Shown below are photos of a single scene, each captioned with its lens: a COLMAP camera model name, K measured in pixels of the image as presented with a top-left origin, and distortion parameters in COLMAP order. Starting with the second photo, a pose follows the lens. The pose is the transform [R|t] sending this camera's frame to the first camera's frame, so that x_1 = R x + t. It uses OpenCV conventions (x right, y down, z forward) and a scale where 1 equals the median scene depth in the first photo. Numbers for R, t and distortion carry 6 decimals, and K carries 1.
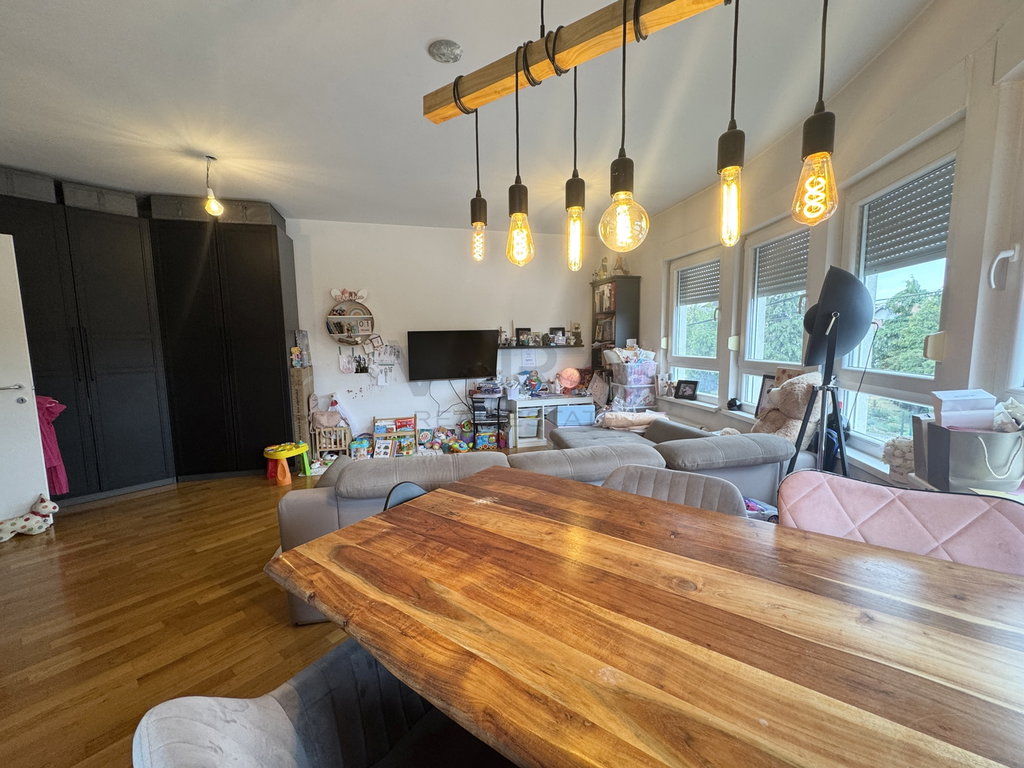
lens RADIAL K [[409.2, 0, 511.1], [0, 409.2, 385.4], [0, 0, 1]] dist [-0.003318, 0.000489]
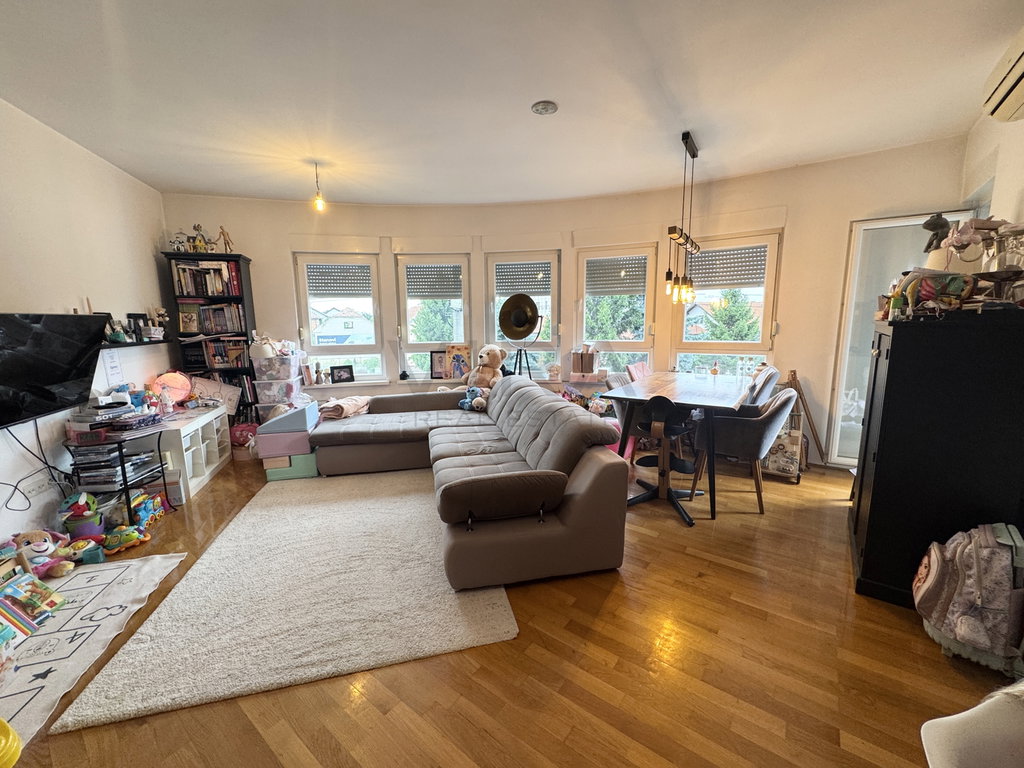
lens RADIAL K [[409.2, 0, 511.1], [0, 409.2, 385.4], [0, 0, 1]] dist [-0.003318, 0.000489]
pose [[-0.036658, -0.140129, 0.989454, -0.704811], [0.123811, 0.981855, 0.143639, -0.062675], [-0.991628, 0.127771, -0.018643, 0.556534]]
